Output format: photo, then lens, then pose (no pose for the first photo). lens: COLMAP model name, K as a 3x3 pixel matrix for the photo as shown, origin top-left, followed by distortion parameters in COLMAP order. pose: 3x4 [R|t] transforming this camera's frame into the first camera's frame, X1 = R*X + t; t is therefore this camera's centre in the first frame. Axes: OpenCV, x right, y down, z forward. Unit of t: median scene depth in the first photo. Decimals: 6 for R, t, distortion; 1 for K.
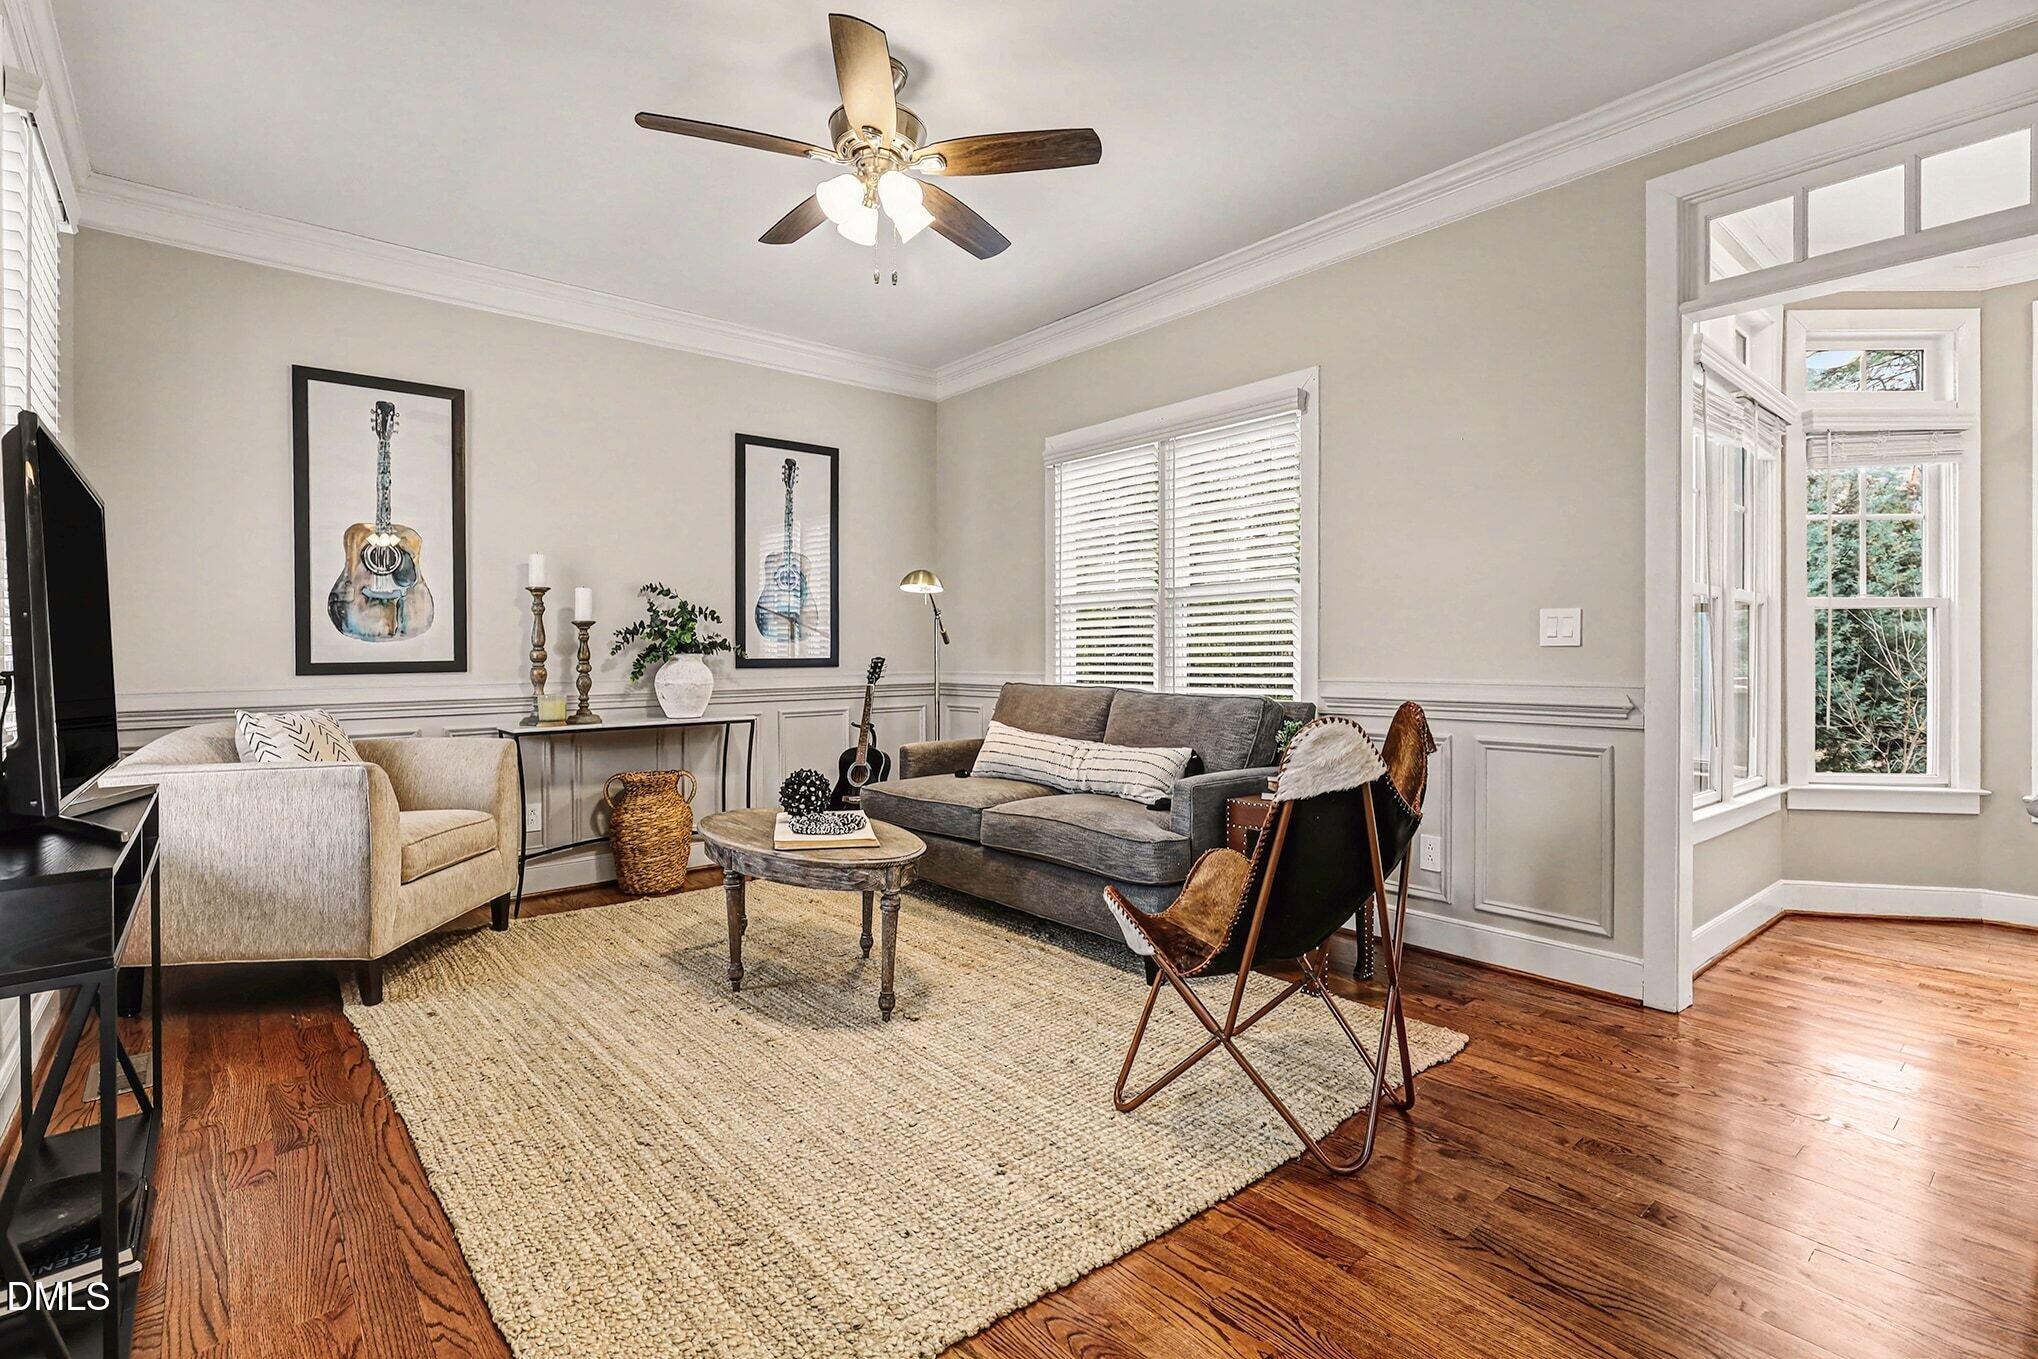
lens RADIAL K [[953.5, 0, 1014.7], [0, 953.5, 681.0], [0, 0, 1]] dist [0.001836, -0.000157]
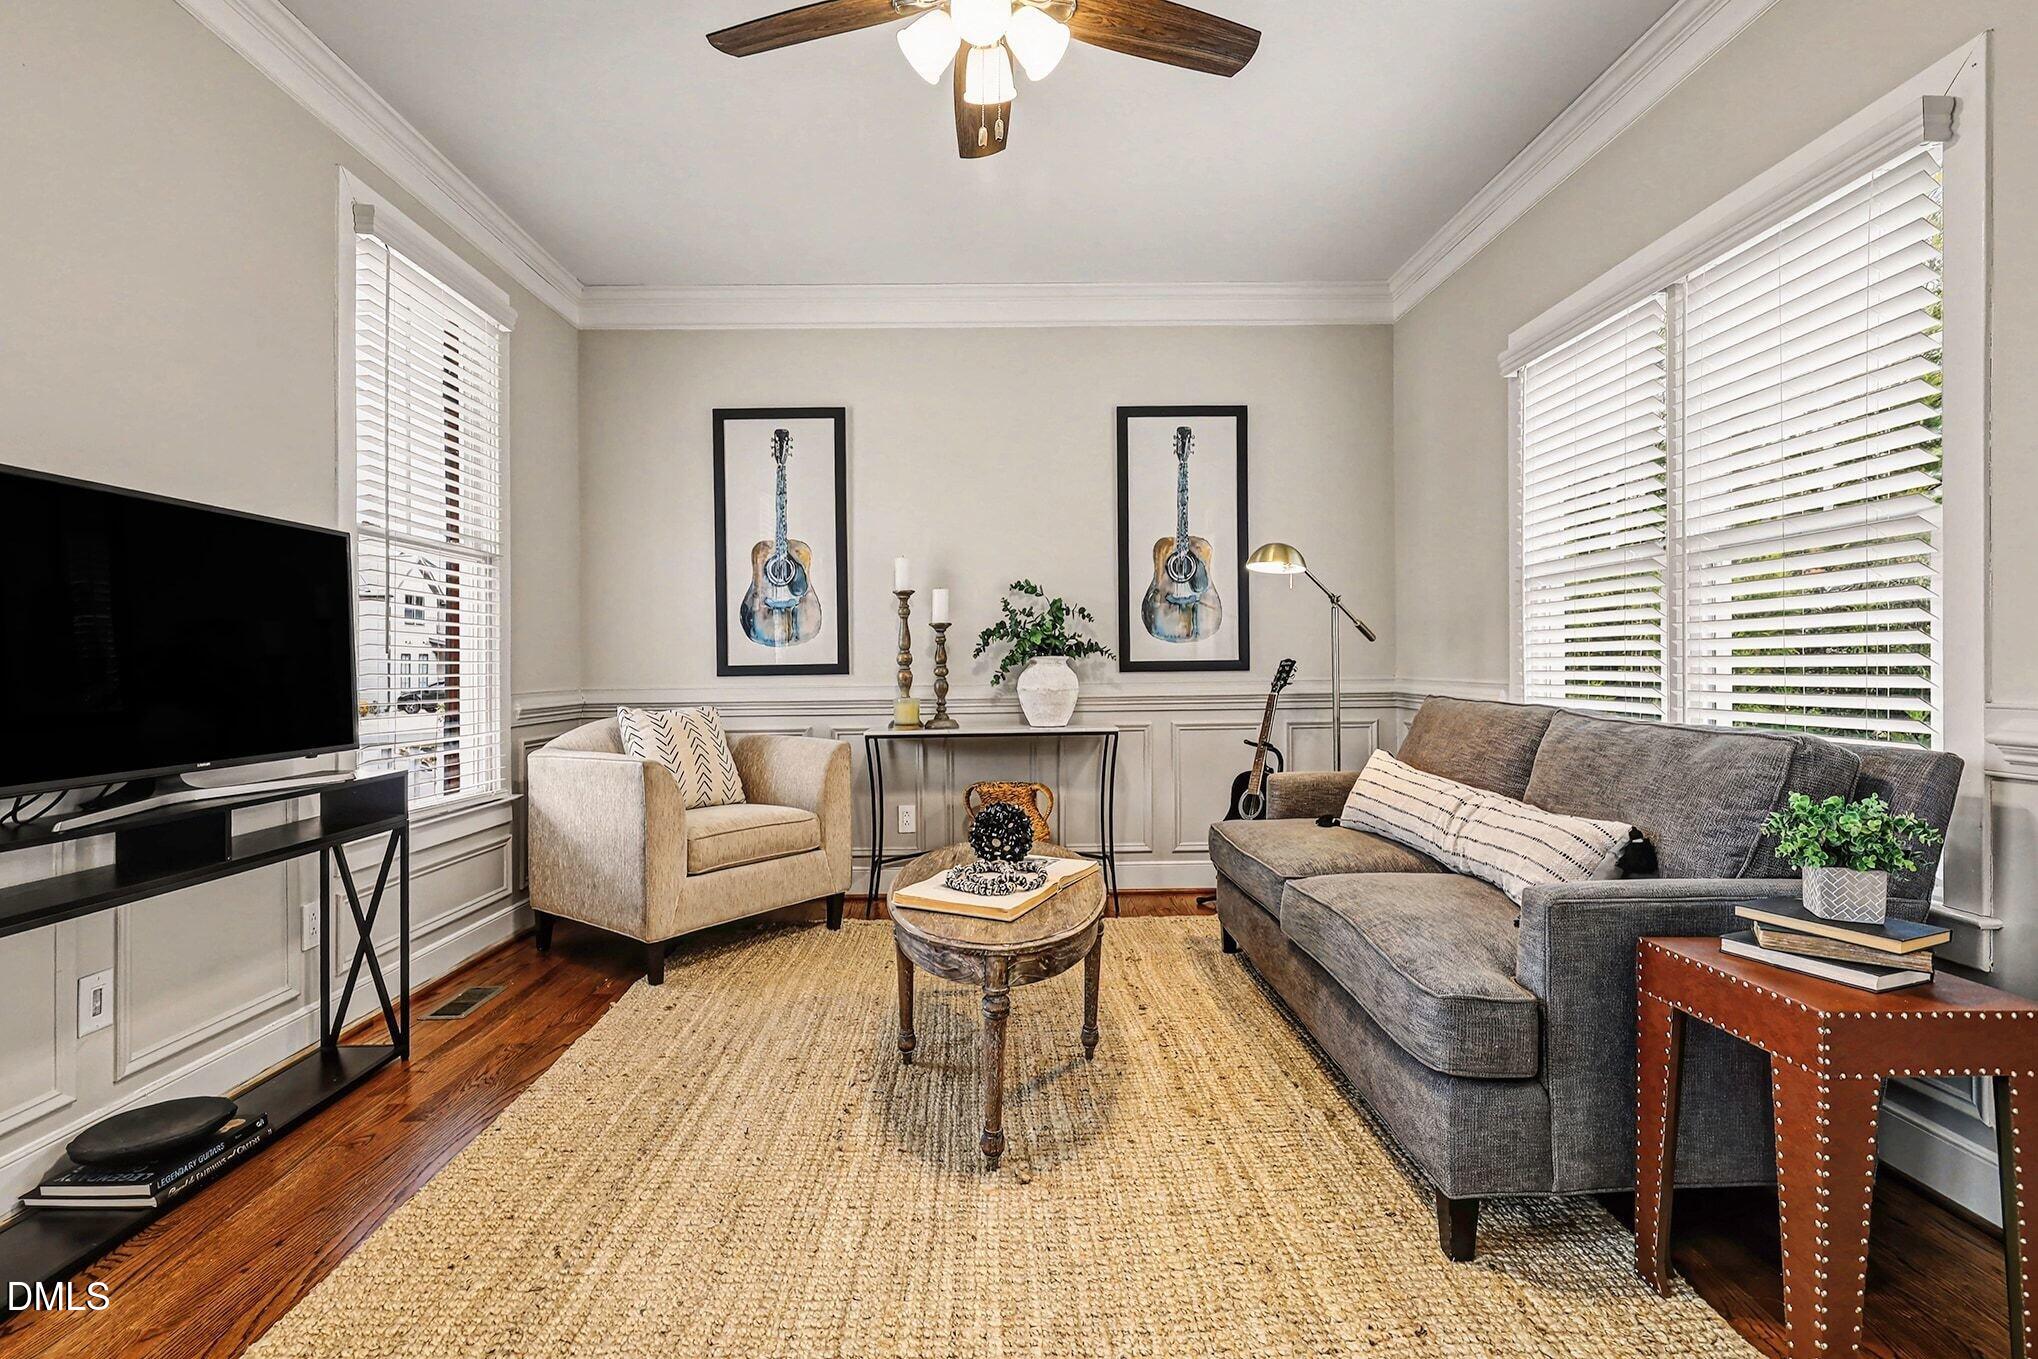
lens RADIAL K [[944.0, 0, 992.6], [0, 944.0, 667.7], [0, 0, 1]] dist [-0.000595, -0.000302]
pose [[0.771086, 0.002535, -0.636727, 0.211052], [-0.012127, 0.999869, -0.010705, -0.007818], [0.636616, 0.015976, 0.771015, 0.300891]]
